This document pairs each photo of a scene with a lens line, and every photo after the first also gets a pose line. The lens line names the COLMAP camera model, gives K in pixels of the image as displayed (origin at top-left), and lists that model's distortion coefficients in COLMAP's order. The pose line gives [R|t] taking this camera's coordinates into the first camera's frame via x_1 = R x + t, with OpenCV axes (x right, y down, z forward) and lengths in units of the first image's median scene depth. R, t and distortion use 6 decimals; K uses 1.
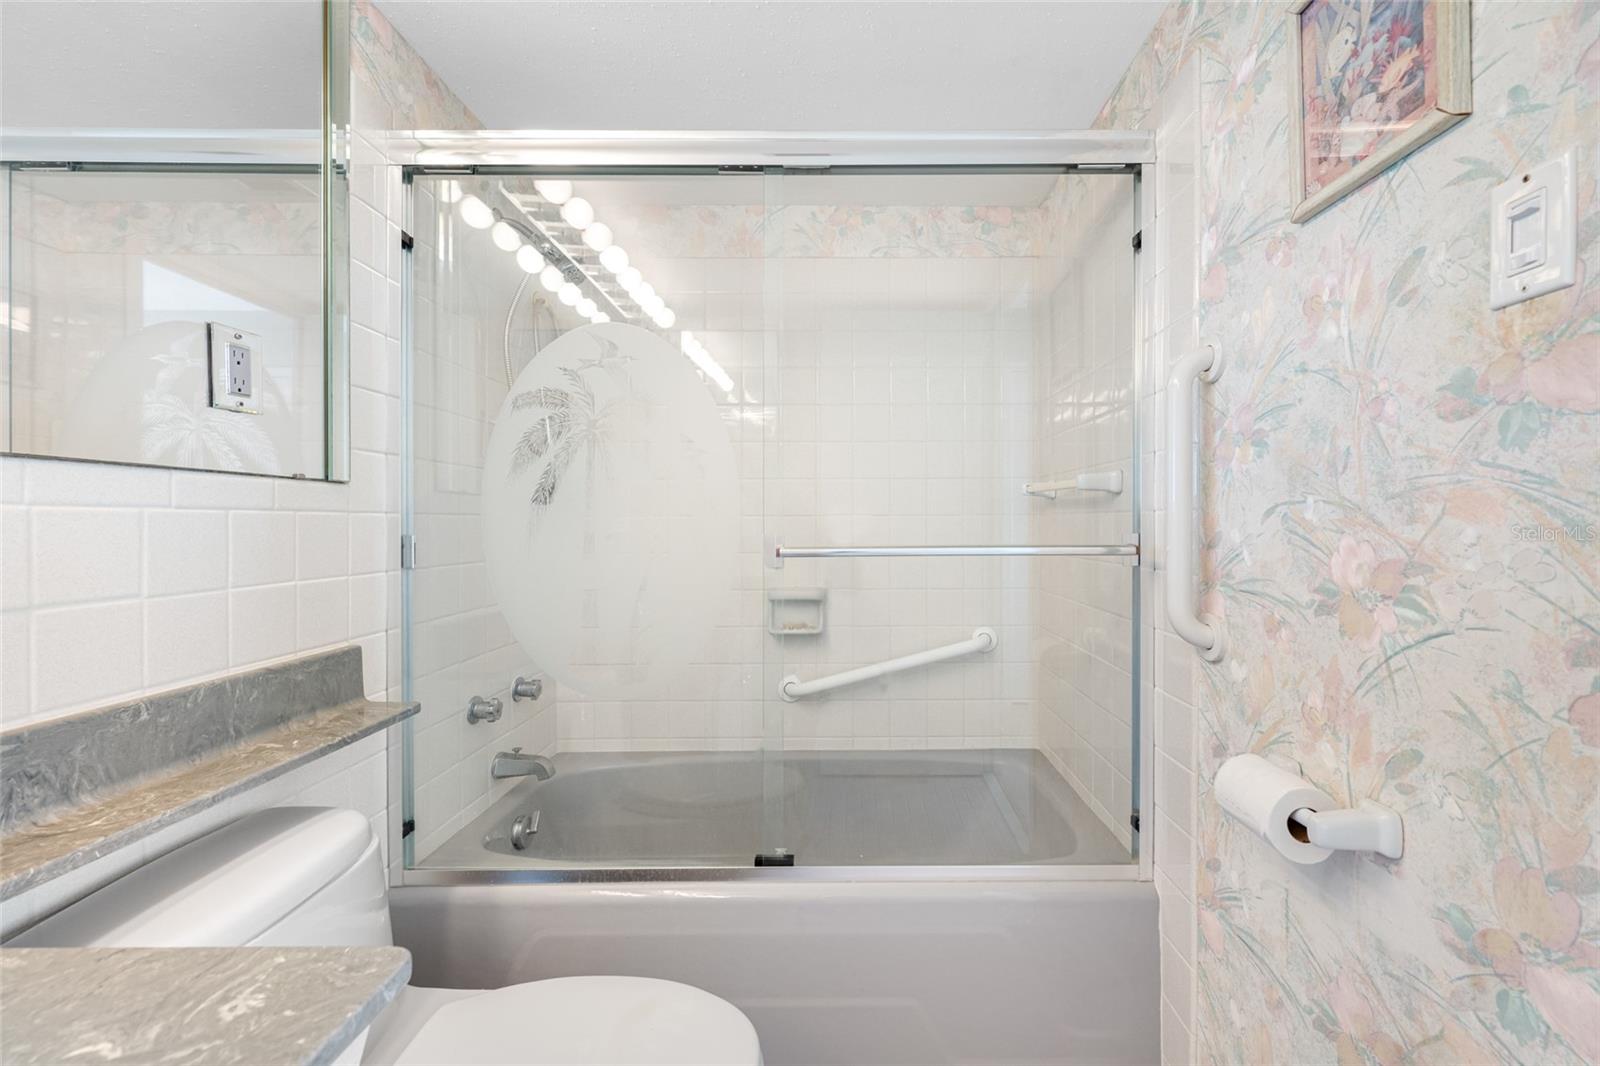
lens RADIAL K [[652.0, 0, 838.7], [0, 652.0, 526.2], [0, 0, 1]] dist [-0.000203, 0.000075]
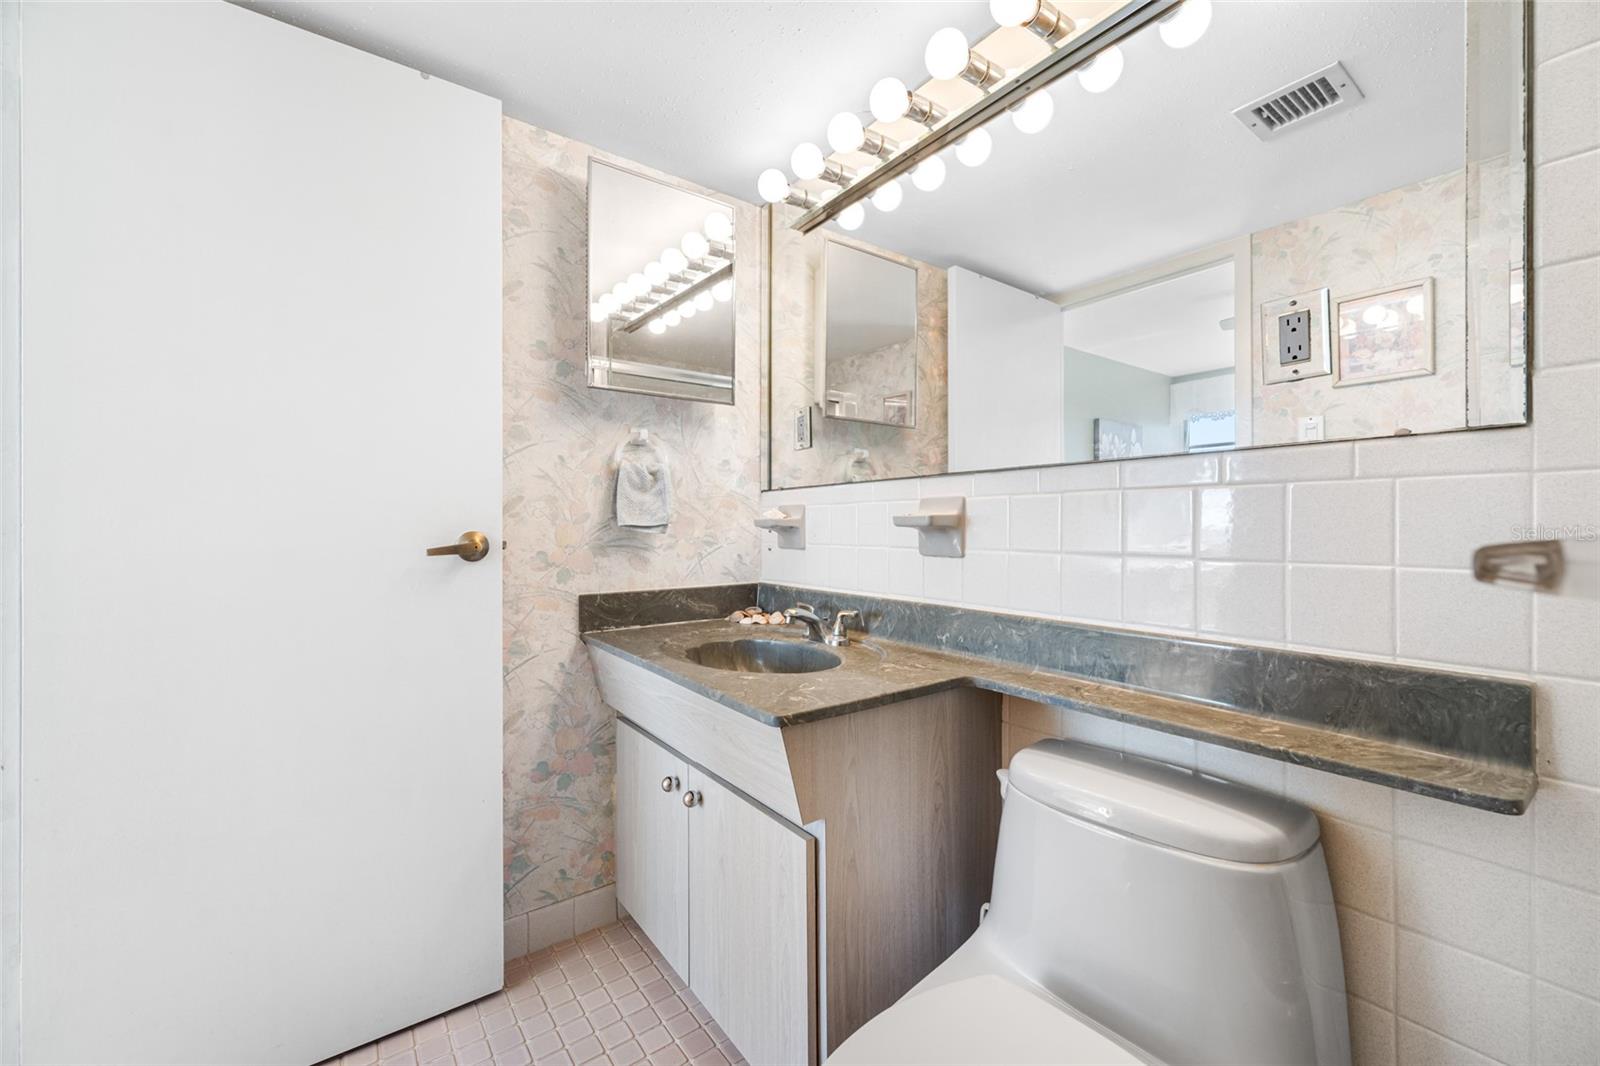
lens RADIAL K [[629.4, 0, 803.6], [0, 629.4, 527.5], [0, 0, 1]] dist [-0.001520, -0.000154]
pose [[-0.799274, 0.001853, -0.600964, 0.169747], [-0.002534, 0.999976, 0.006454, 0.029430], [0.600961, 0.006681, -0.799250, 1.010148]]
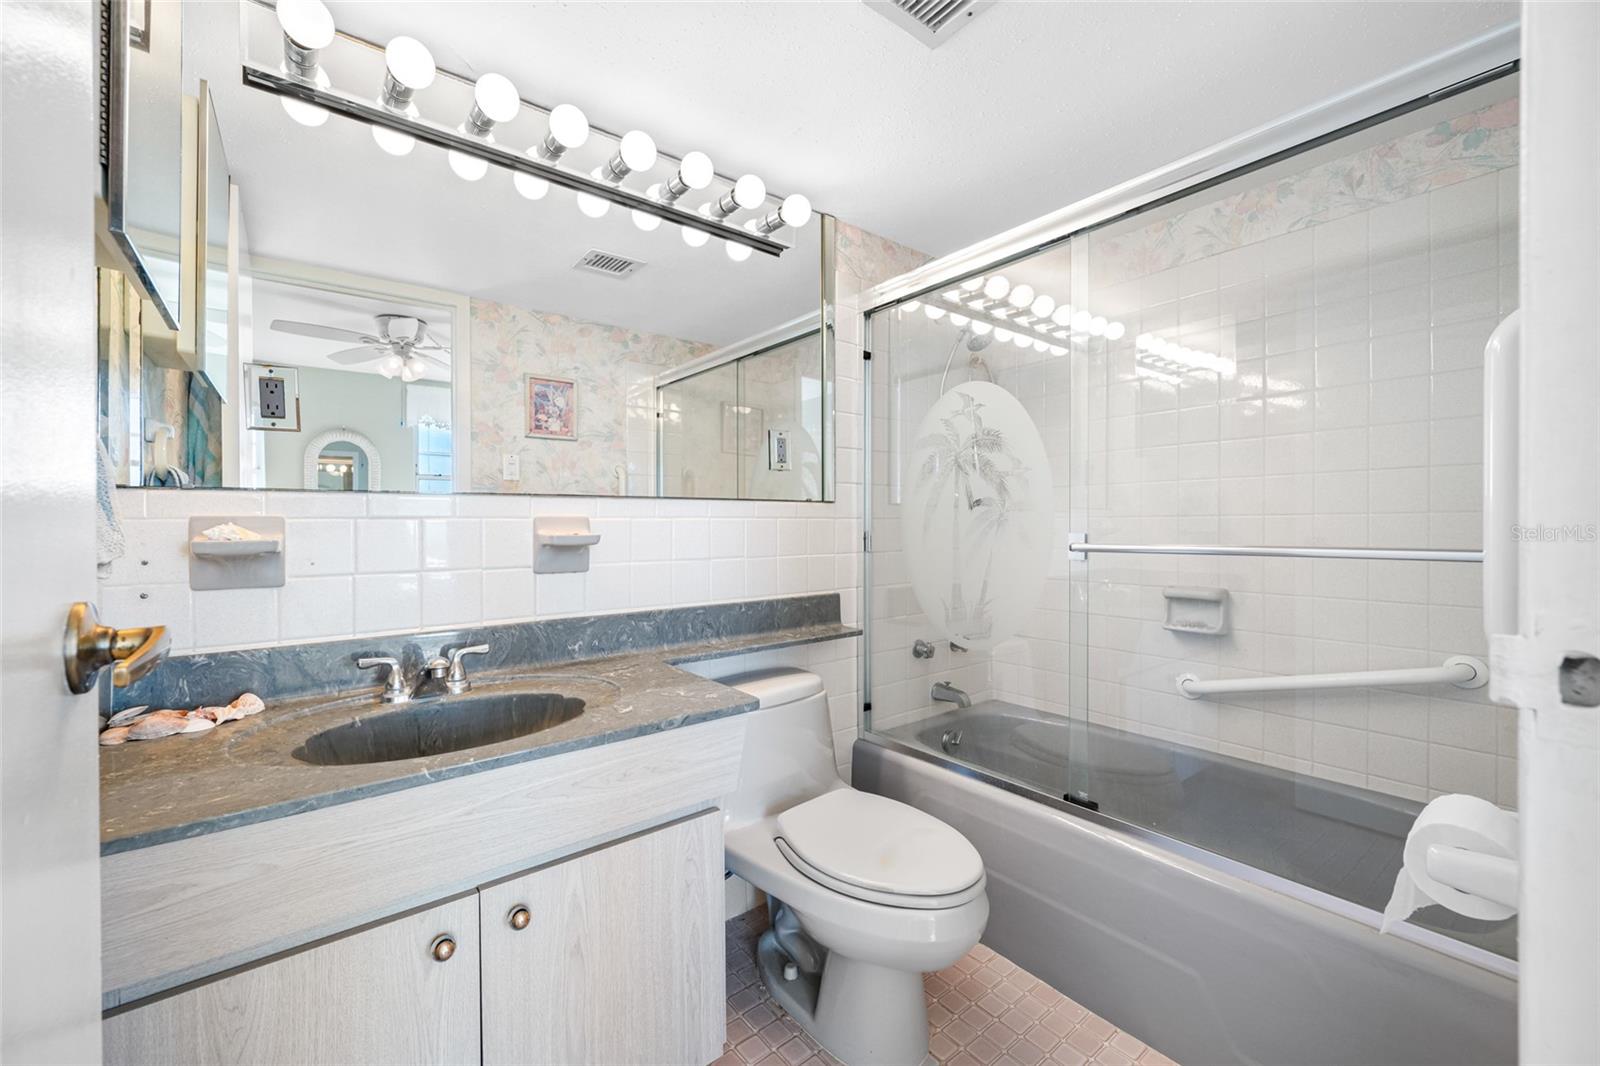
lens RADIAL K [[629.4, 0, 803.6], [0, 629.4, 527.5], [0, 0, 1]] dist [-0.001520, -0.000154]
pose [[0.623848, 0.001549, -0.781544, 0.518672], [0.000330, 0.999997, 0.002245, -0.000678], [0.781546, -0.001659, 0.623845, -0.138919]]
